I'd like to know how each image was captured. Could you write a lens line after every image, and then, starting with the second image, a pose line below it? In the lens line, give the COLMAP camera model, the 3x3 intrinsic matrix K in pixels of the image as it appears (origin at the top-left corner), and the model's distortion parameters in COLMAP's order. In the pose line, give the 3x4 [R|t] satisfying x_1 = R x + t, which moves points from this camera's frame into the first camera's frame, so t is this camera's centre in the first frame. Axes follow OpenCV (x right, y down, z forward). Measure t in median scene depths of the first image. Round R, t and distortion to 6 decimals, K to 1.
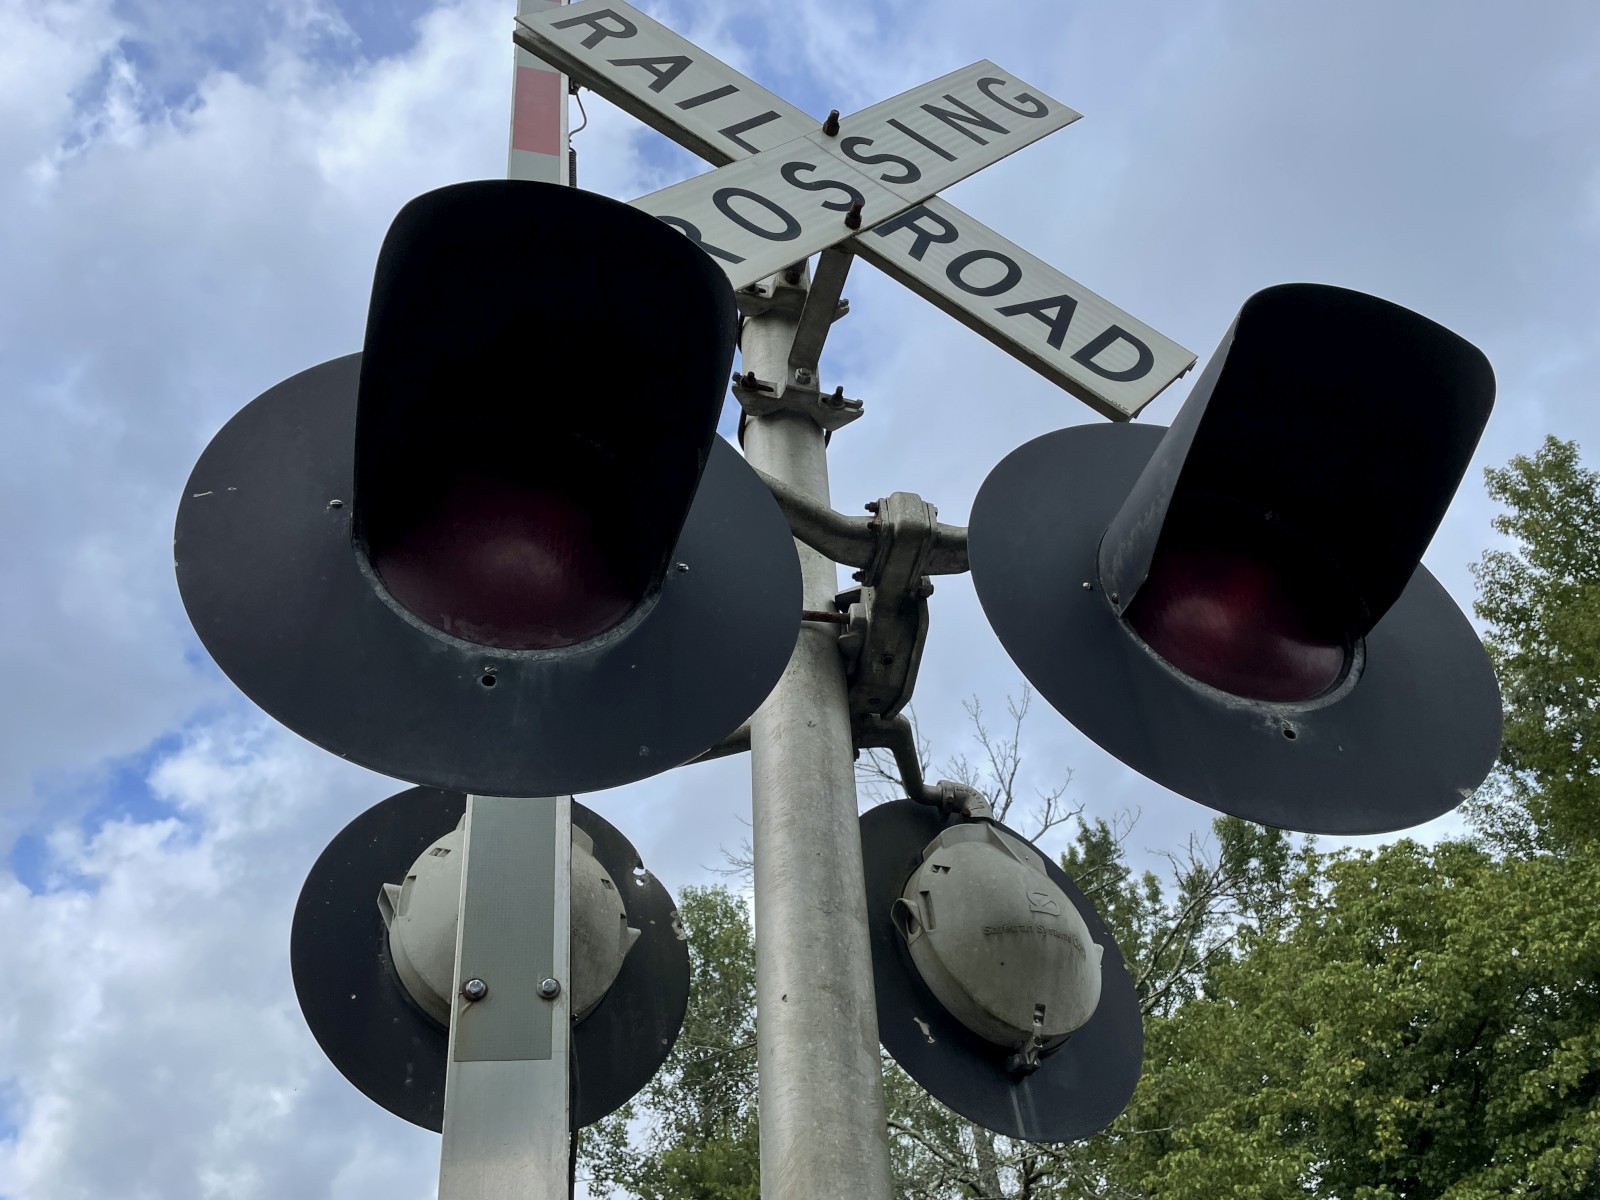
lens RADIAL K [[1209.5, 0, 807.0], [0, 1209.5, 601.3], [0, 0, 1]] dist [0.087009, -0.116945]
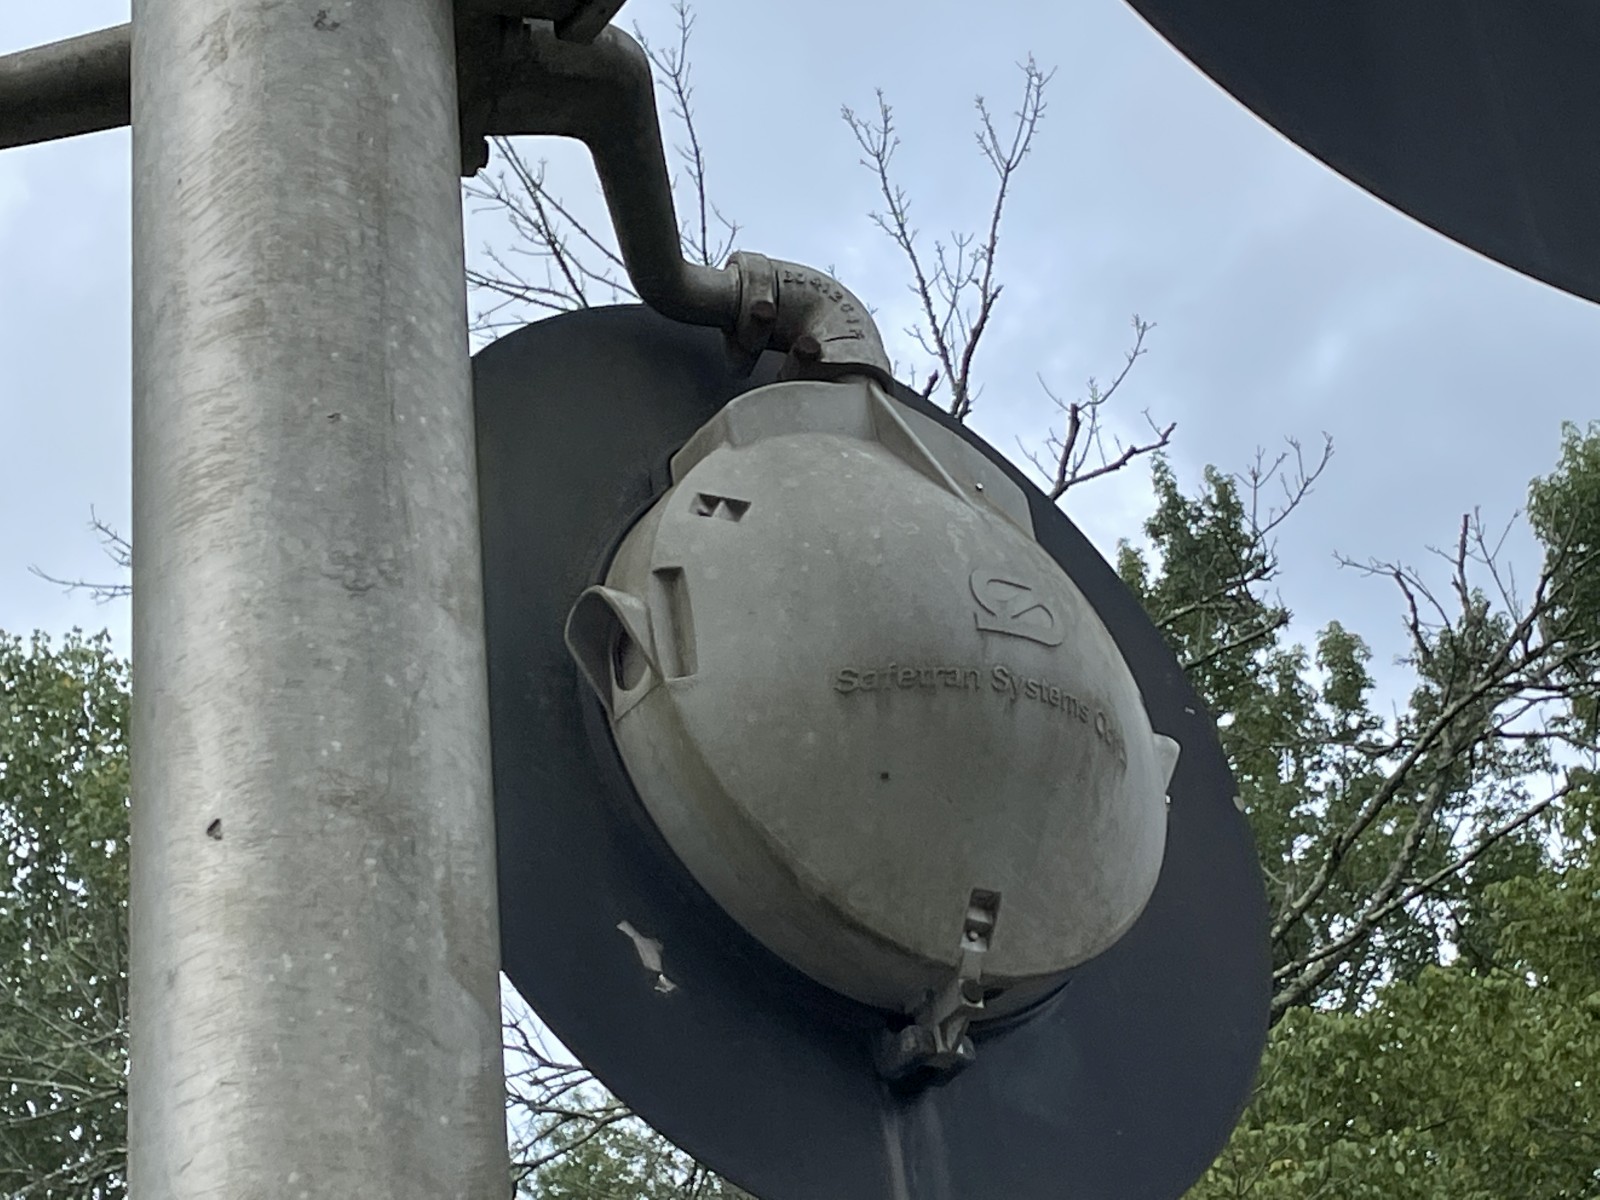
lens RADIAL K [[3643.1, 0, 835.8], [0, 3643.1, 603.4], [0, 0, 1]] dist [0.114396, 0.253588]
pose [[0.991252, 0.026979, 0.129195, 0.001280], [-0.054118, 0.975893, 0.211433, 0.003268], [-0.120377, -0.216575, 0.968816, 0.002431]]
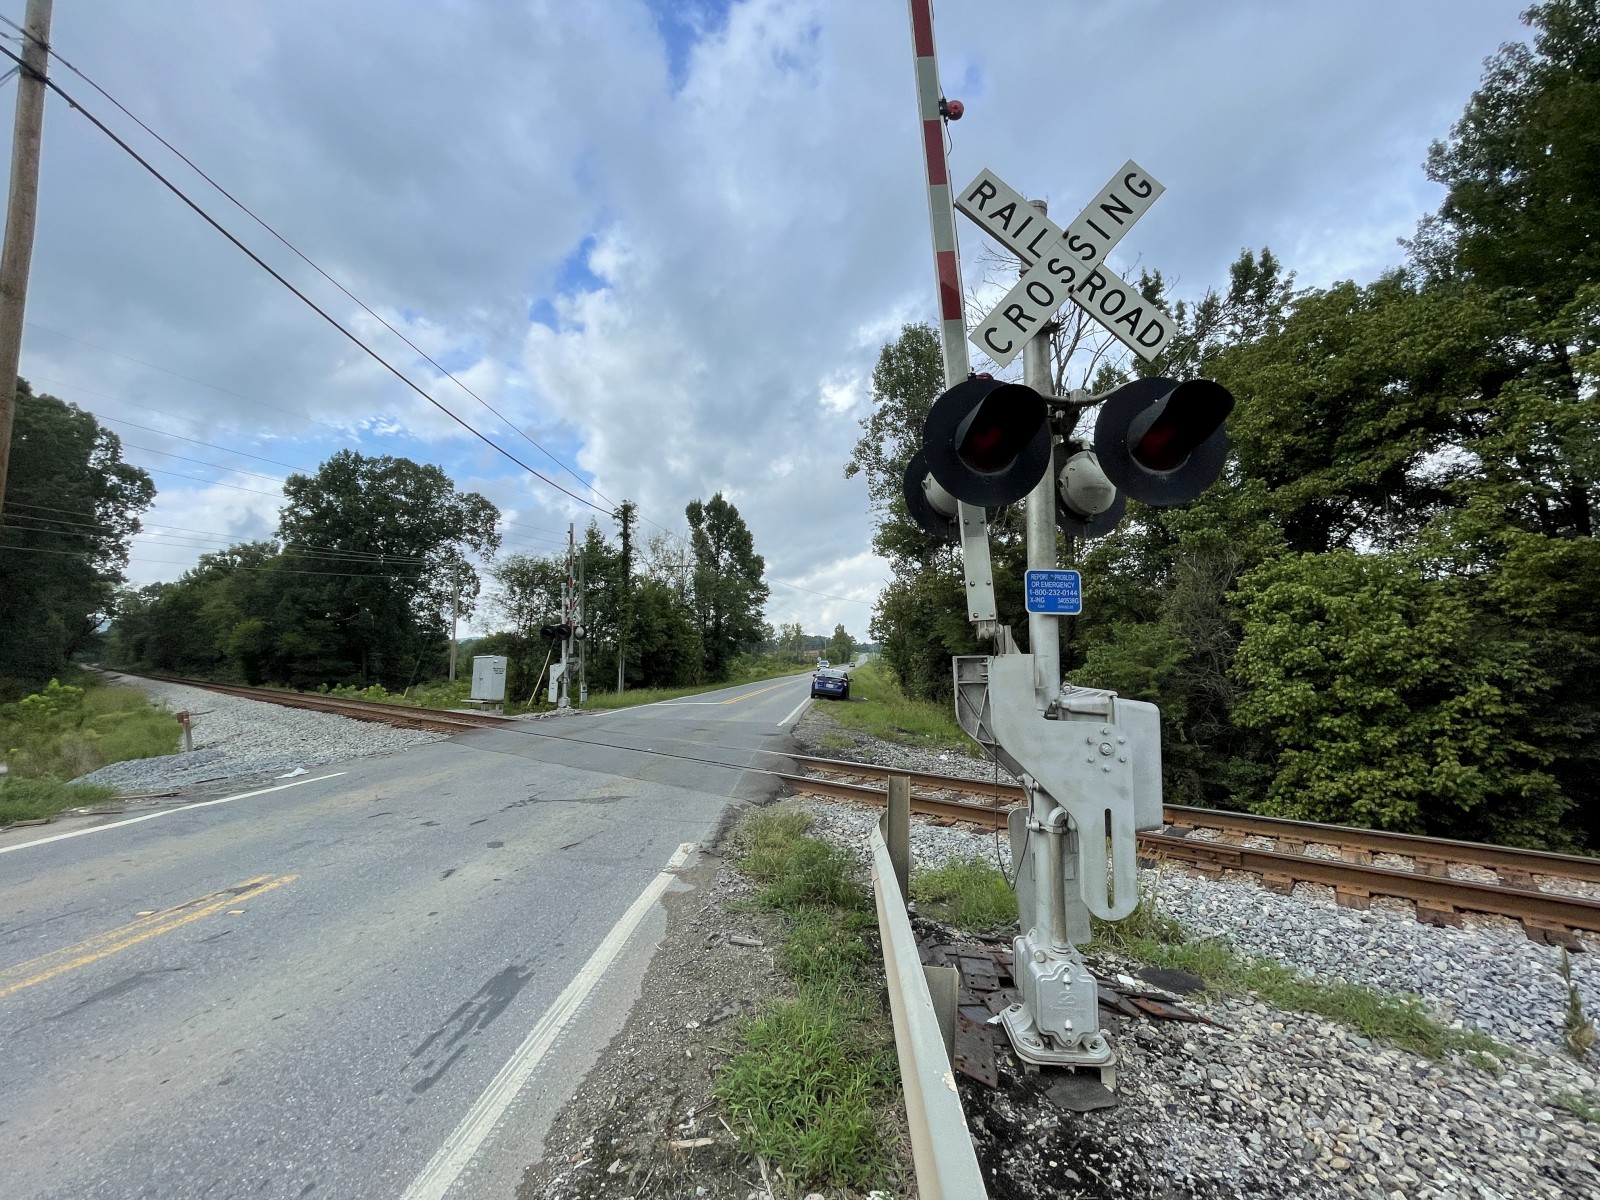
lens RADIAL K [[649.2, 0, 805.0], [0, 649.2, 600.6], [0, 0, 1]] dist [-0.005062, 0.000112]
pose [[0.973881, 0.034887, -0.224363, -0.019241], [0.109208, 0.794357, 0.597553, -0.063197], [0.199072, -0.606448, 0.769799, -0.077779]]
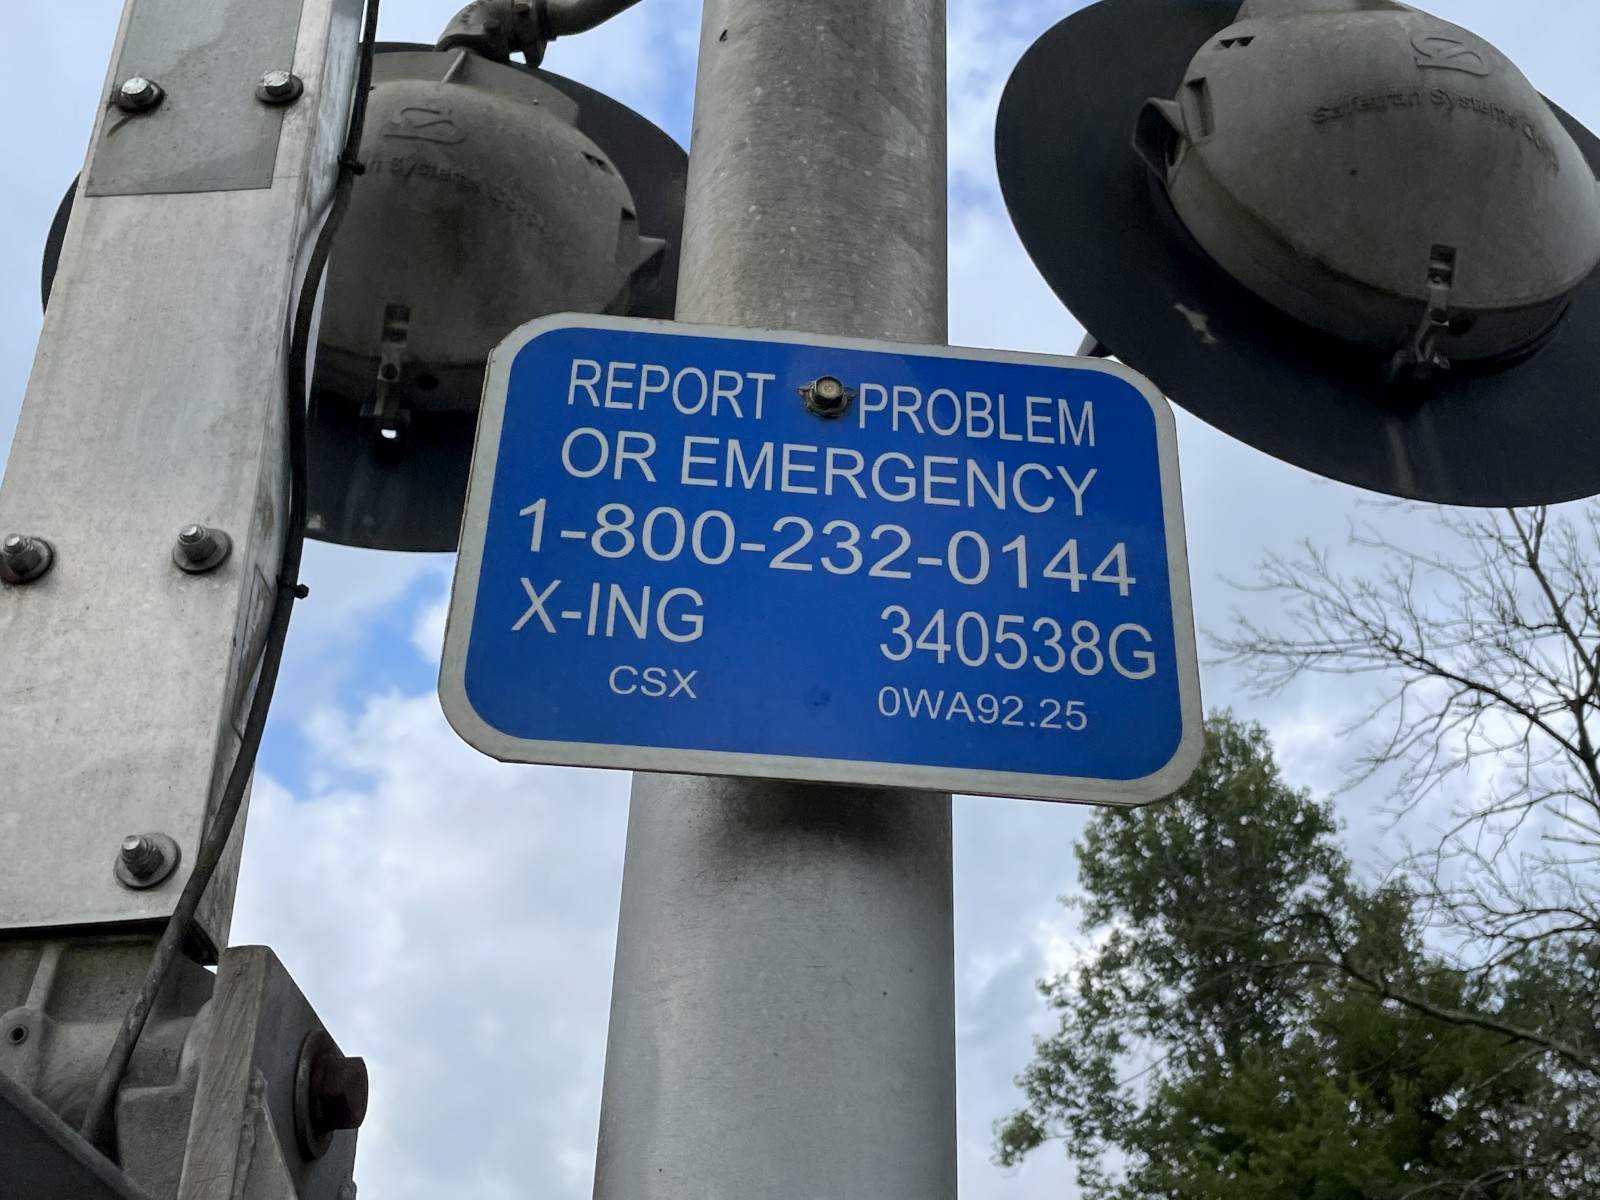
lens RADIAL K [[1898.8, 0, 851.7], [0, 1898.8, 601.3], [0, 0, 1]] dist [0.069684, -0.019432]
pose [[0.961140, -0.086380, -0.262200, 0.013979], [0.125641, 0.982592, 0.136850, 0.030577], [0.245815, -0.164475, 0.955261, 0.018853]]
